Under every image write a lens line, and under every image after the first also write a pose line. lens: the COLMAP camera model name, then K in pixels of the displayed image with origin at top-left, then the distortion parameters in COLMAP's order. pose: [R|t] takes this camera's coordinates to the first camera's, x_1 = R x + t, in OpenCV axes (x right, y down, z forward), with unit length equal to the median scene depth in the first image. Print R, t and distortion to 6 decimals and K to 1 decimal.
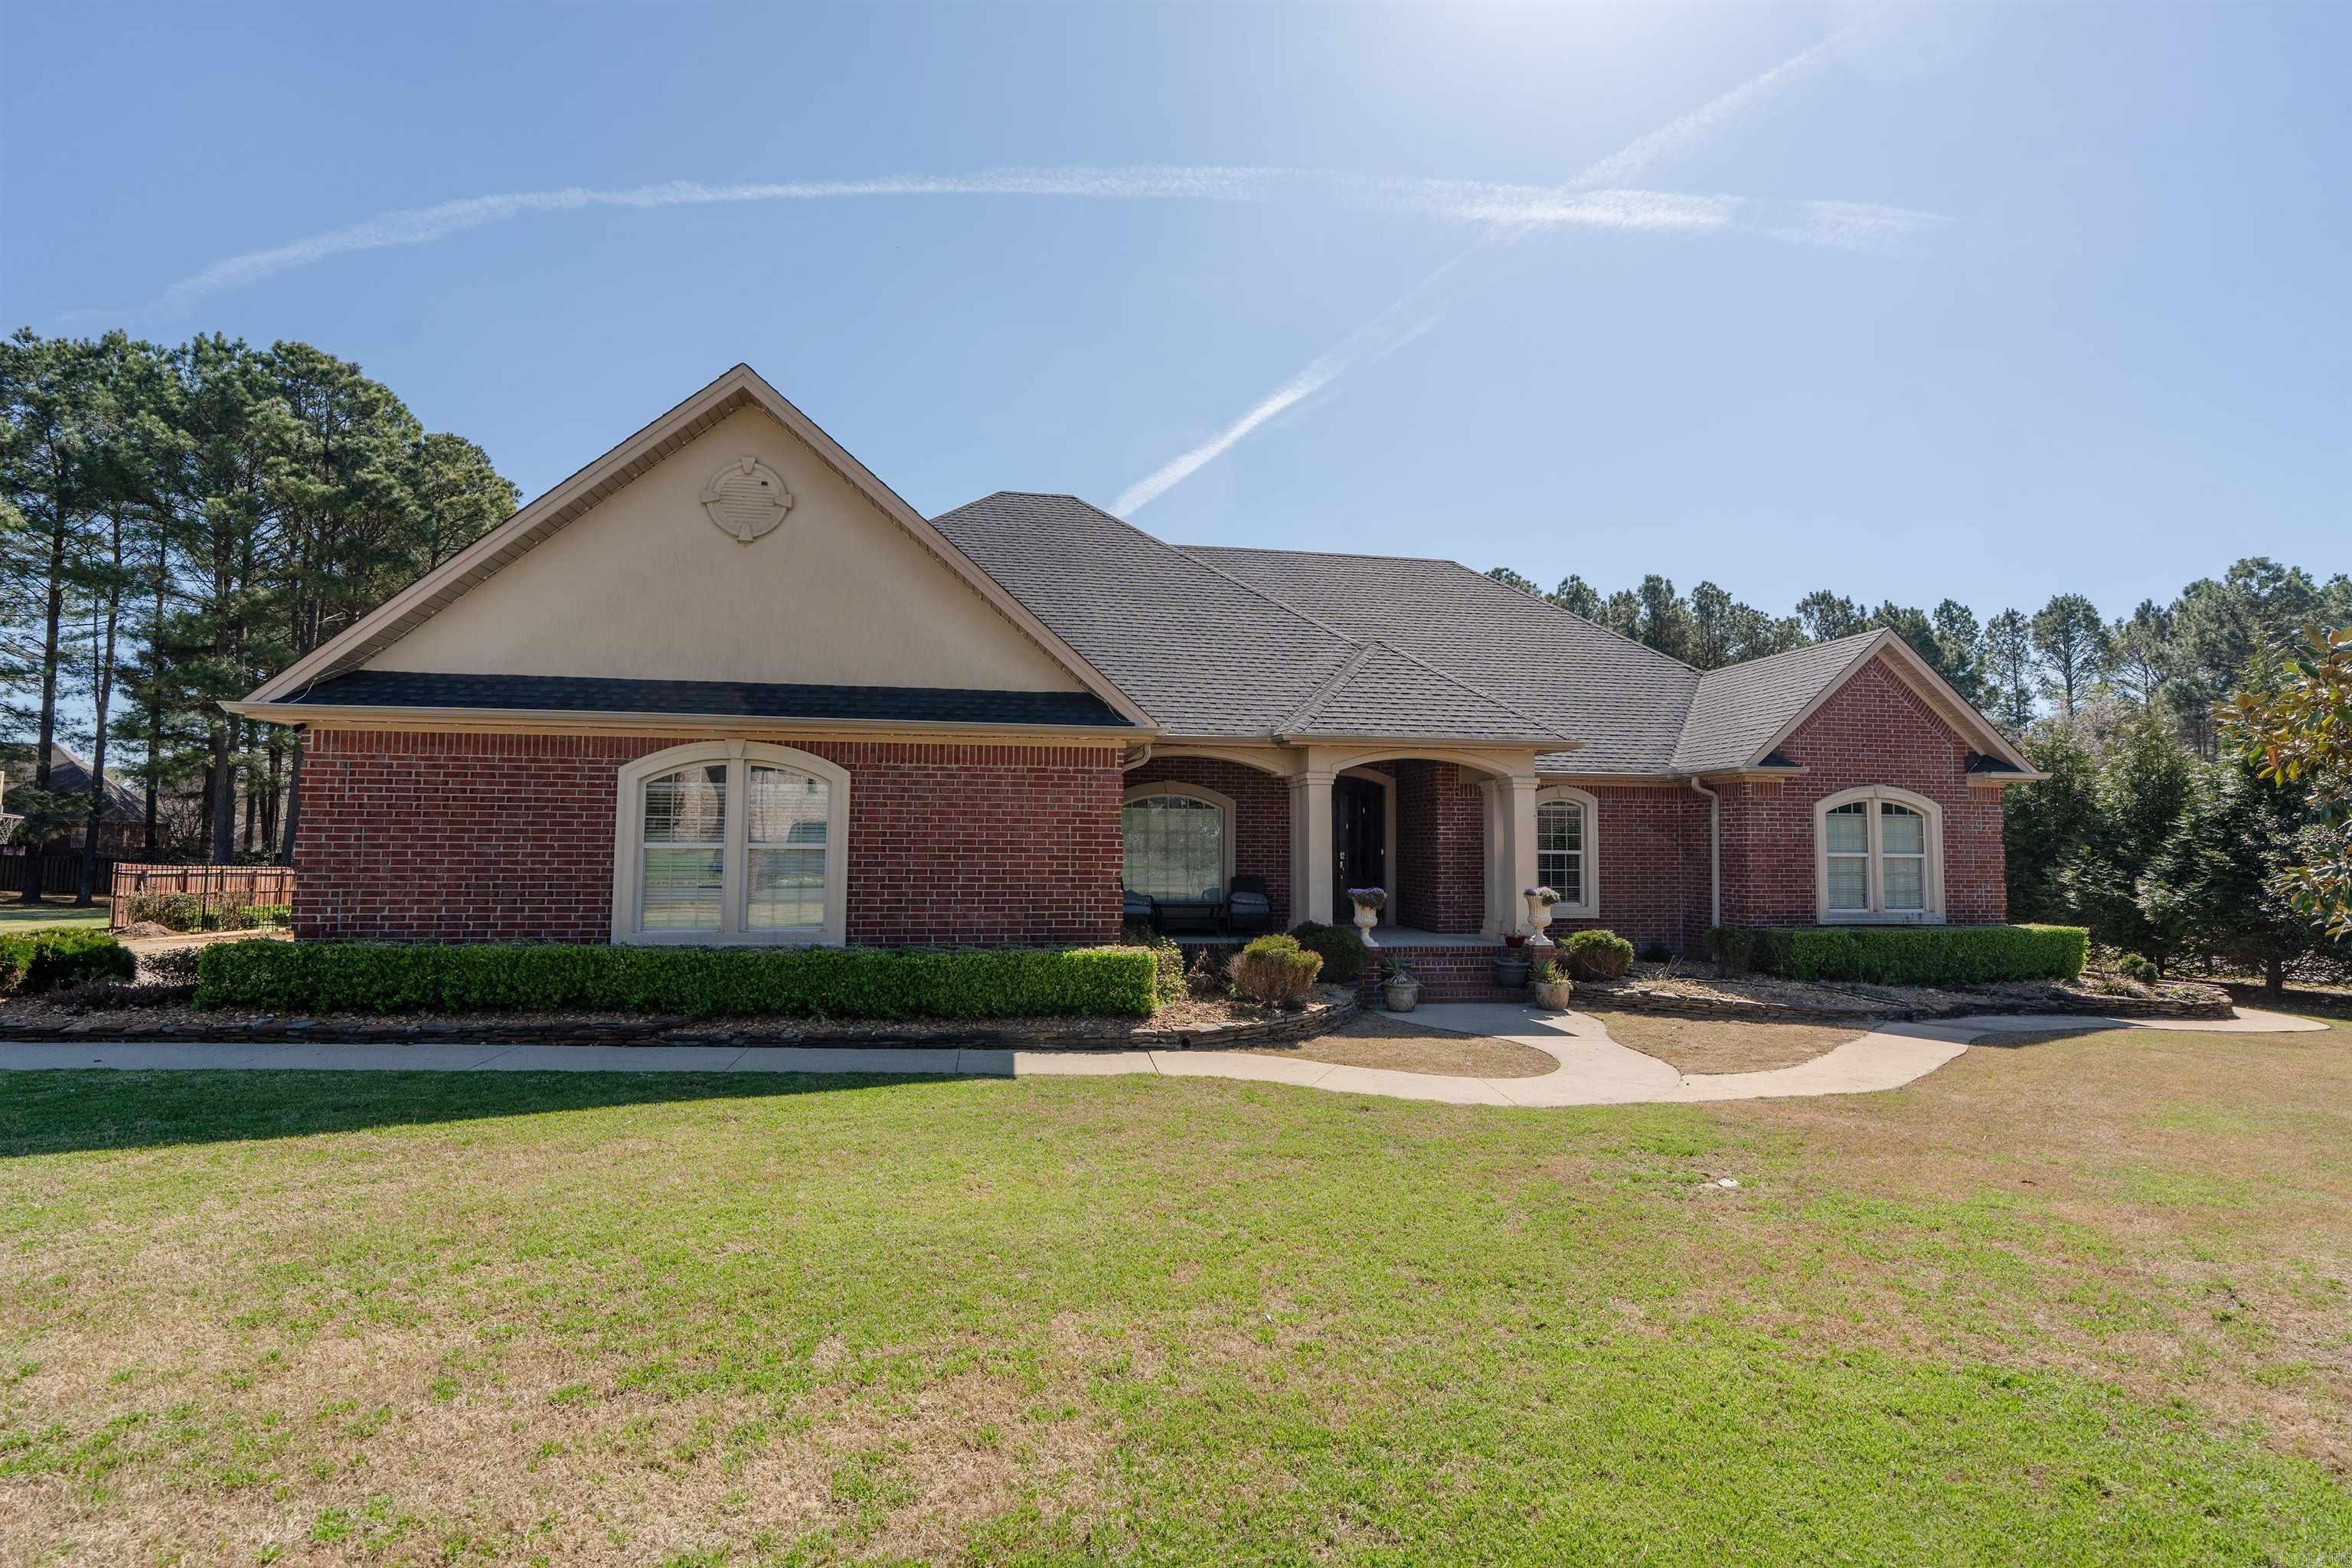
lens RADIAL K [[1048.9, 0, 1169.8], [0, 1048.9, 779.7], [0, 0, 1]] dist [-0.002785, 0.001551]
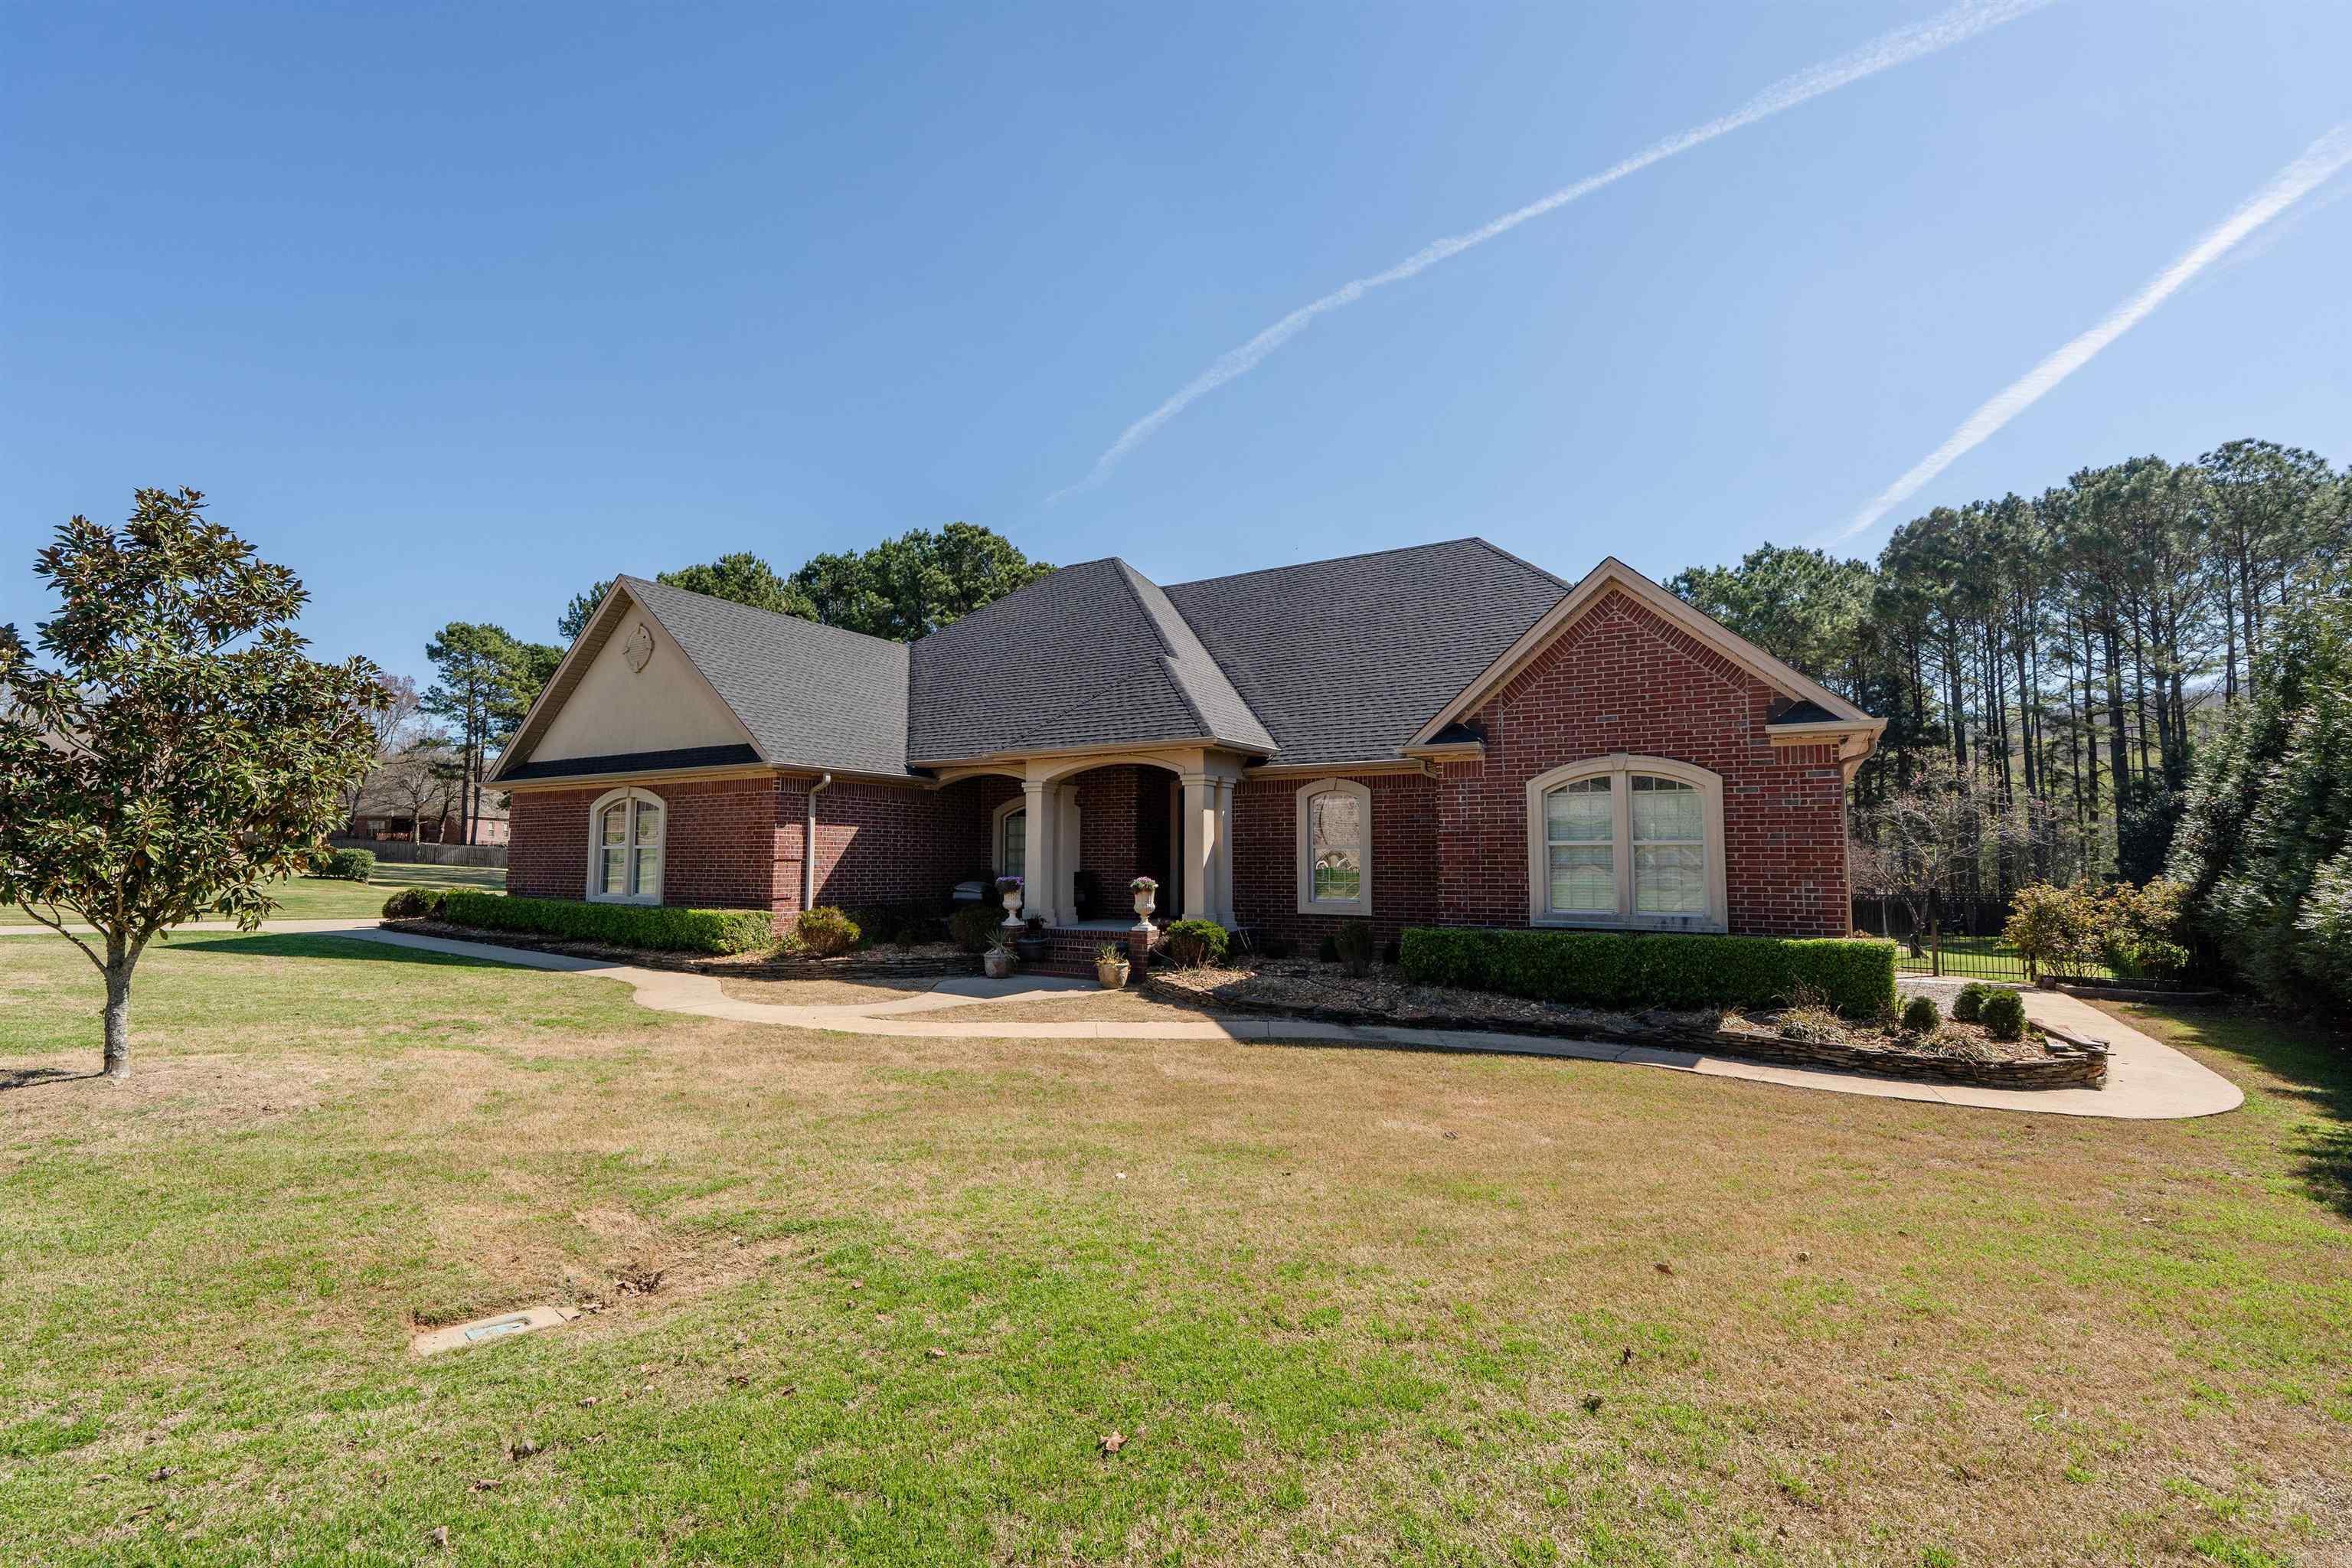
lens RADIAL K [[1098.4, 0, 1176.0], [0, 1098.4, 784.0], [0, 0, 1]] dist [-0.002859, 0.000283]
pose [[0.753391, -0.059496, -0.654876, 0.958701], [0.044869, 0.998229, -0.039071, 0.044909], [0.656040, 0.000052, 0.754726, 0.143218]]
